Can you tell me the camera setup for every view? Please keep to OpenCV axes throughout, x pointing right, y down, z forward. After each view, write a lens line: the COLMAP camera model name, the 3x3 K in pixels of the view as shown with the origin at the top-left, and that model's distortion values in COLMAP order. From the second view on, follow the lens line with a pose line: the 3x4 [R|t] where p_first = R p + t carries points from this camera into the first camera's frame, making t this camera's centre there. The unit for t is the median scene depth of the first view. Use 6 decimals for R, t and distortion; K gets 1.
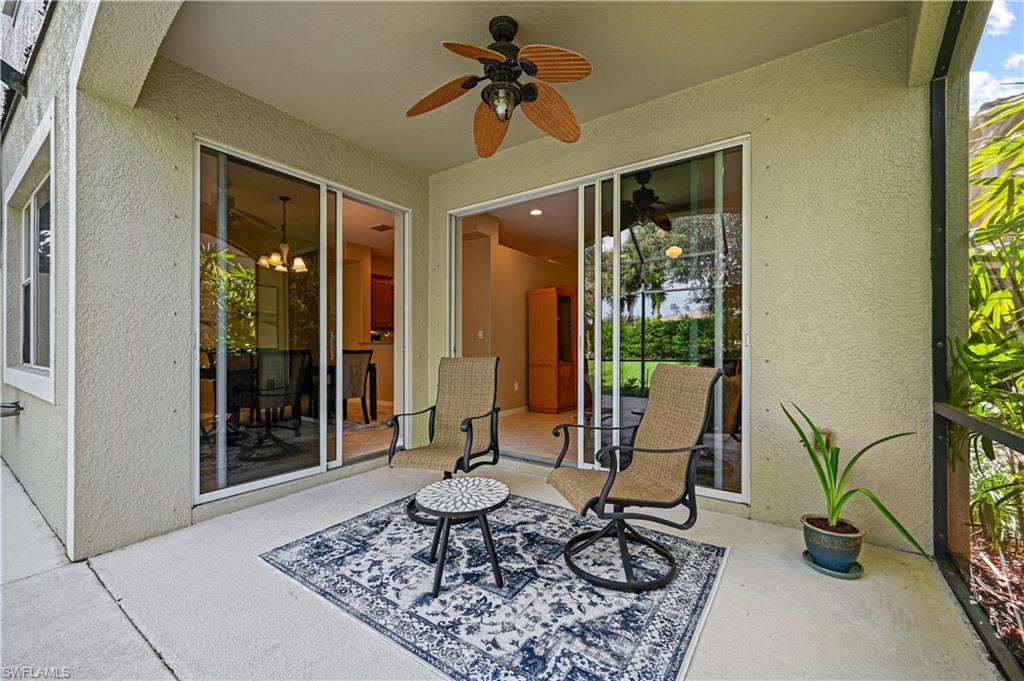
lens RADIAL K [[411.8, 0, 511.4], [0, 411.8, 347.1], [0, 0, 1]] dist [0.002057, 0.000120]
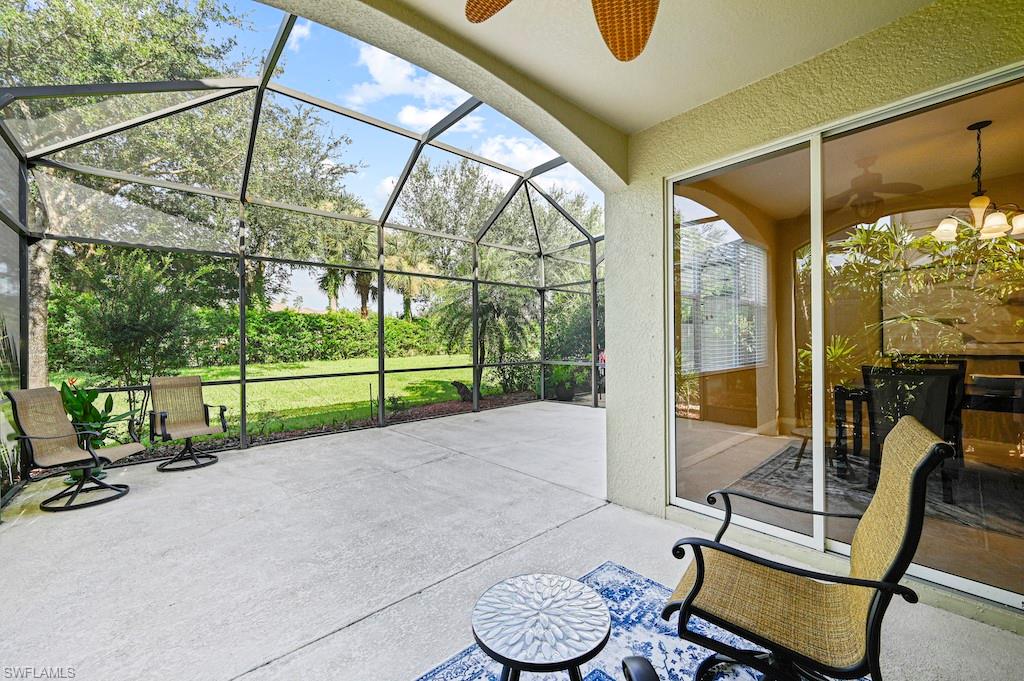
lens RADIAL K [[411.8, 0, 513.8], [0, 411.8, 329.3], [0, 0, 1]] dist [0.002057, 0.000120]
pose [[-0.216662, -0.019637, -0.976049, 0.480877], [0.003873, 0.999773, -0.020974, -0.075889], [0.976239, -0.008325, -0.216537, 0.943670]]
